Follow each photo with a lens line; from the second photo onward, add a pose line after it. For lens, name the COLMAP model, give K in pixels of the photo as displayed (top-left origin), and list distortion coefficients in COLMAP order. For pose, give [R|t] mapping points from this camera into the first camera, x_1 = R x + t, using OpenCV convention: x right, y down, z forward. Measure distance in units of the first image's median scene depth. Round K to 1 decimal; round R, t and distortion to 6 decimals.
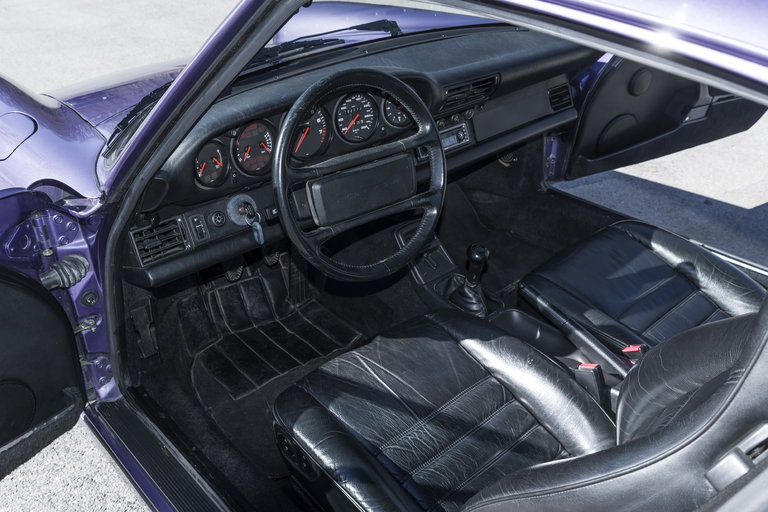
lens RADIAL K [[688.1, 0, 383.9], [0, 688.1, 259.6], [0, 0, 1]] dist [0.015483, -0.003140]
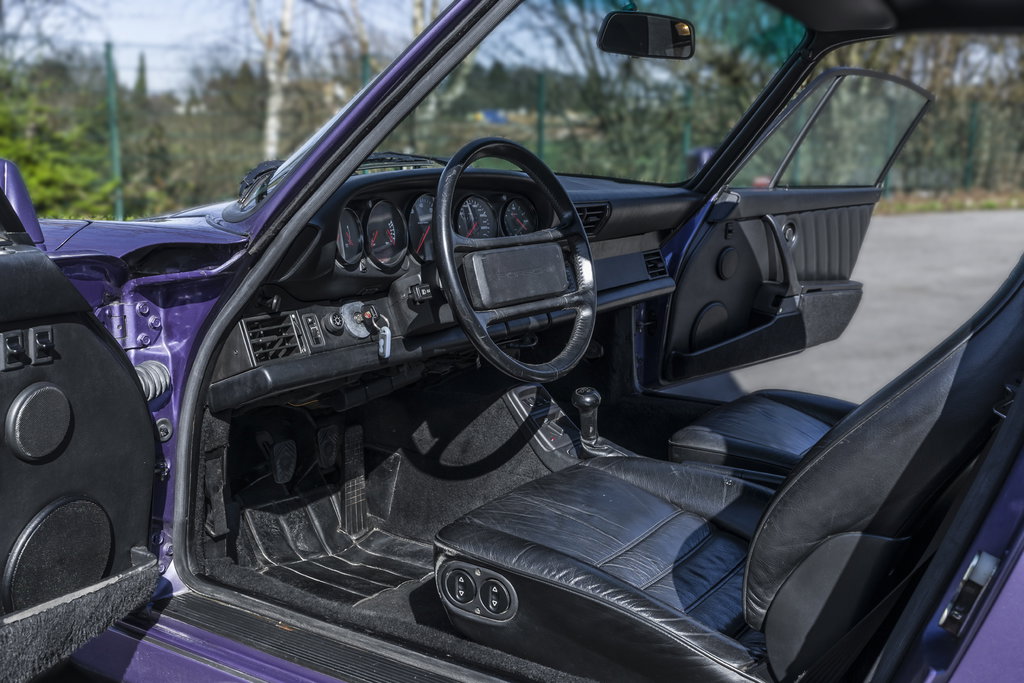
lens RADIAL K [[1036.5, 0, 509.1], [0, 1036.5, 337.8], [0, 0, 1]] dist [-0.006188, 0.000000]
pose [[0.968974, -0.031618, 0.245131, -0.320460], [0.116122, 0.933746, -0.338578, 0.360734], [-0.218185, 0.356538, 0.908447, -0.104956]]
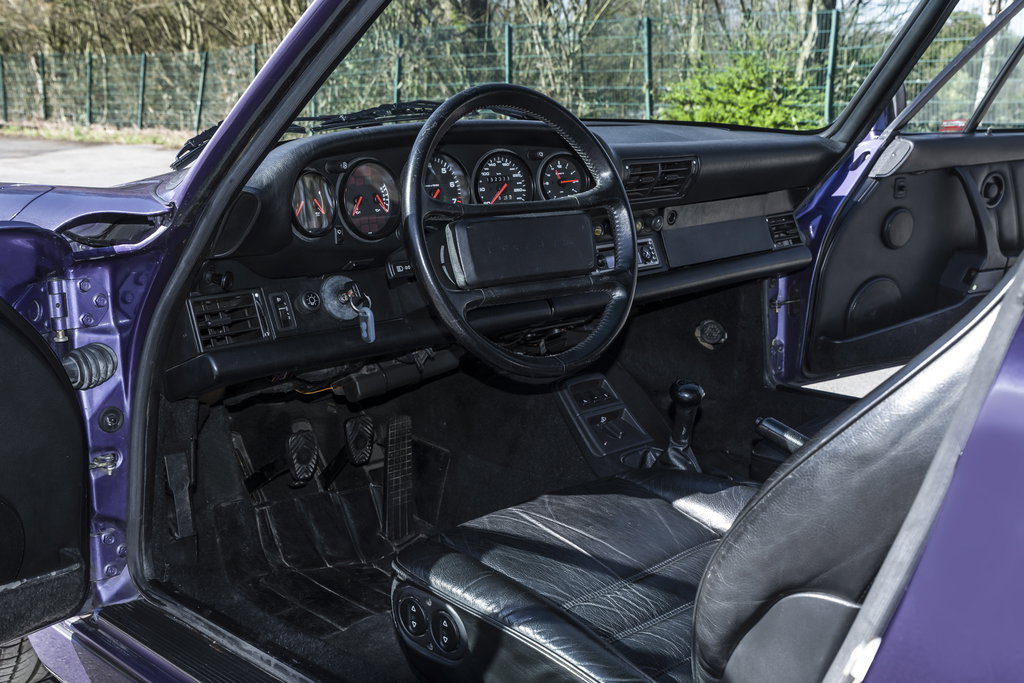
lens RADIAL K [[1190.6, 0, 506.0], [0, 1190.6, 343.9], [0, 0, 1]] dist [0.005864, 0.000000]
pose [[0.999508, -0.015908, 0.027028, -0.074666], [0.023783, 0.946244, -0.322577, 0.346843], [-0.020443, 0.323061, 0.946157, -0.103032]]
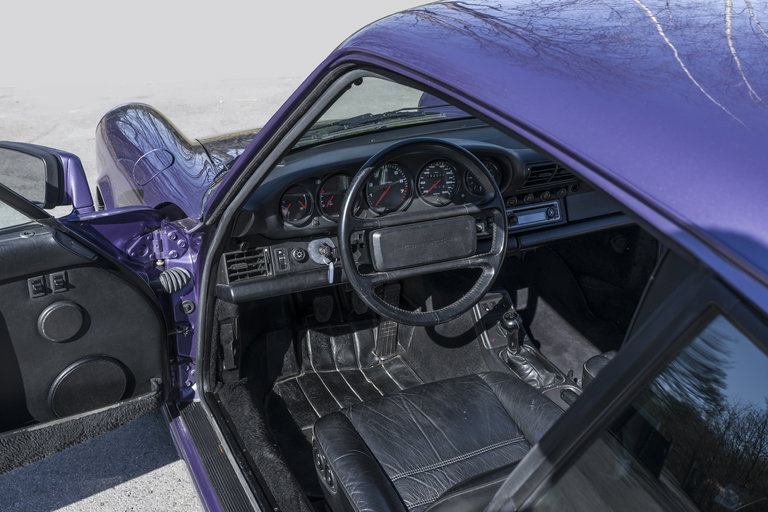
lens RADIAL K [[777.3, 0, 381.3], [0, 777.3, 258.0], [0, 0, 1]] dist [-0.006188, 0.000000]
pose [[0.961170, 0.126353, -0.245330, 0.199054], [-0.155777, 0.982258, -0.104417, 0.057422], [0.227784, 0.138580, 0.963800, -0.205480]]
